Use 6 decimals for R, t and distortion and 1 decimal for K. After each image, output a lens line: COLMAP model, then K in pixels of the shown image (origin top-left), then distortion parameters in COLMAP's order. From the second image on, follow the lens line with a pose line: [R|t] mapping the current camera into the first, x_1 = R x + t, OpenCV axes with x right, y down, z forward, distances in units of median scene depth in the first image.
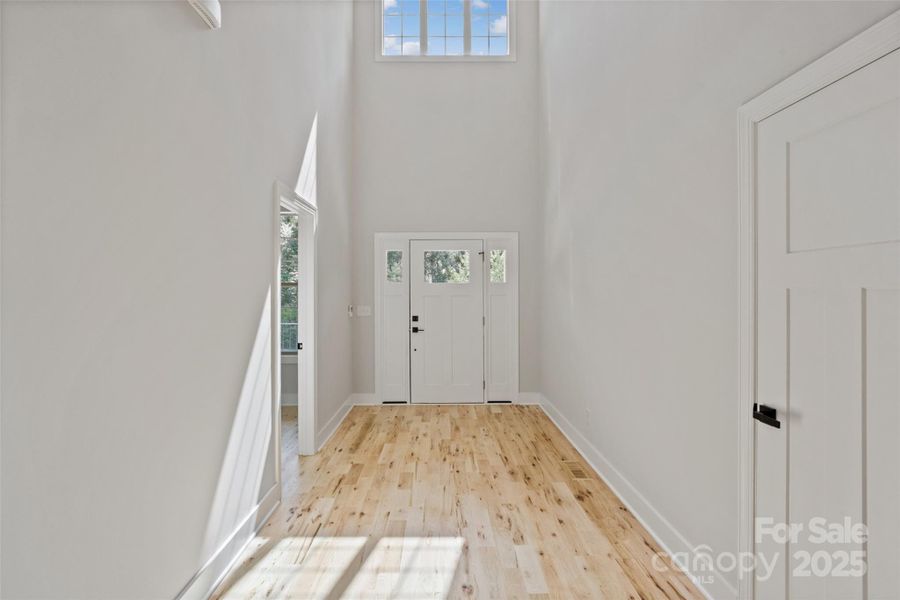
lens RADIAL K [[432.3, 0, 448.5], [0, 432.3, 297.8], [0, 0, 1]] dist [-0.011244, 0.004934]
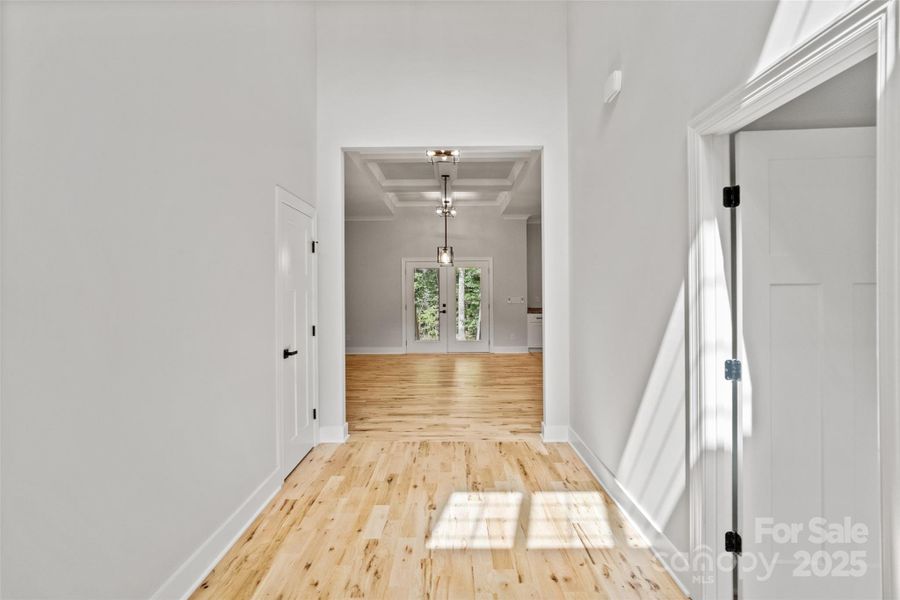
lens RADIAL K [[432.3, 0, 452.7], [0, 432.3, 295.3], [0, 0, 1]] dist [-0.011244, 0.004934]
pose [[-0.999884, 0.008239, 0.012838, -0.037848], [0.008342, 0.999933, 0.008038, -0.010659], [-0.012771, 0.008144, -0.999885, 1.984575]]
